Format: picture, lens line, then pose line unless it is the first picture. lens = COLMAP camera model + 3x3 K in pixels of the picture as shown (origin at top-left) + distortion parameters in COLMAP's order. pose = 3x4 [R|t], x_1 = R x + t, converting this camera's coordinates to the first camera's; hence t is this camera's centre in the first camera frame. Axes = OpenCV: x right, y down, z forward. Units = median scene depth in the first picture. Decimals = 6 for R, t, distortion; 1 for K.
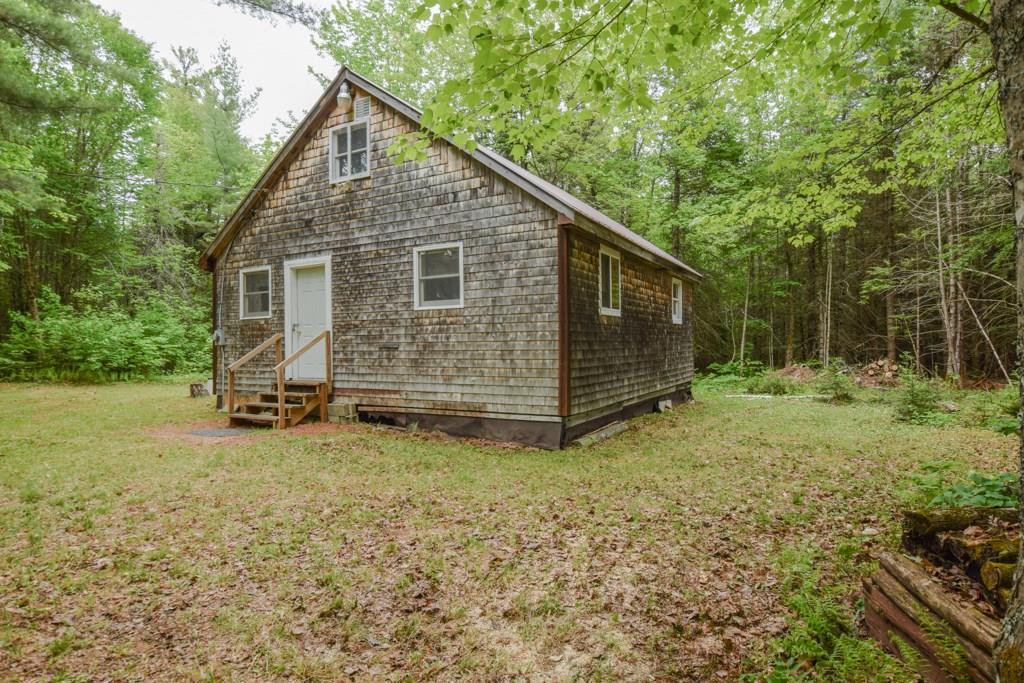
lens RADIAL K [[553.7, 0, 511.4], [0, 553.7, 343.7], [0, 0, 1]] dist [0.004964, 0.000457]
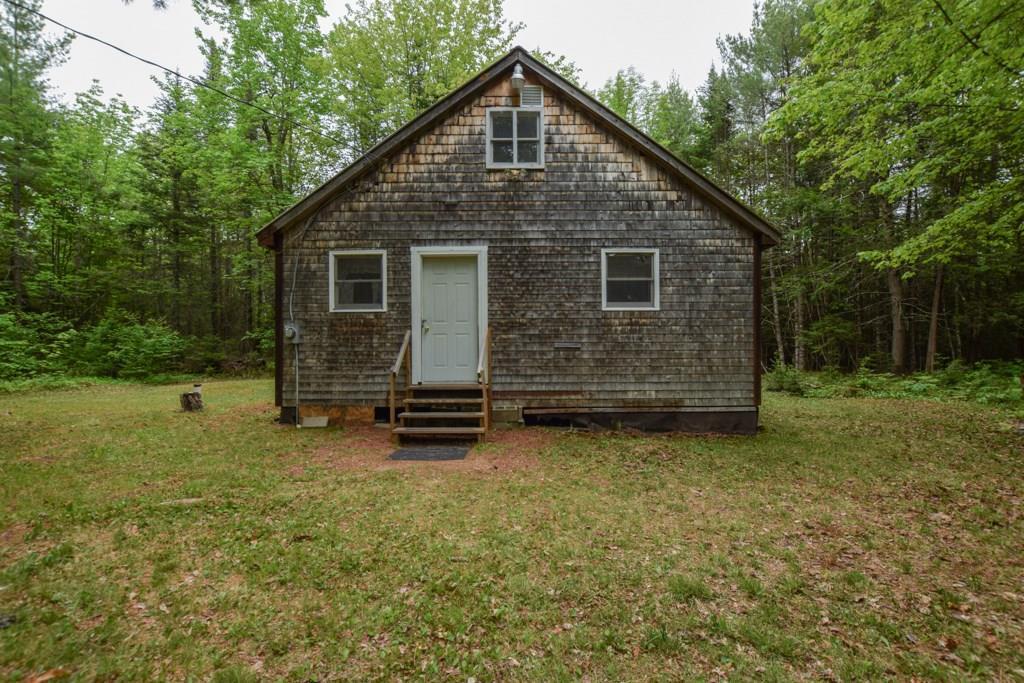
lens RADIAL K [[440.9, 0, 512.1], [0, 440.9, 343.0], [0, 0, 1]] dist [-0.016402, 0.001052]
pose [[0.869636, 0.004351, 0.493674, -0.675874], [-0.006700, 0.999973, 0.002989, -0.002505], [-0.493648, -0.005907, 0.869642, 0.362439]]
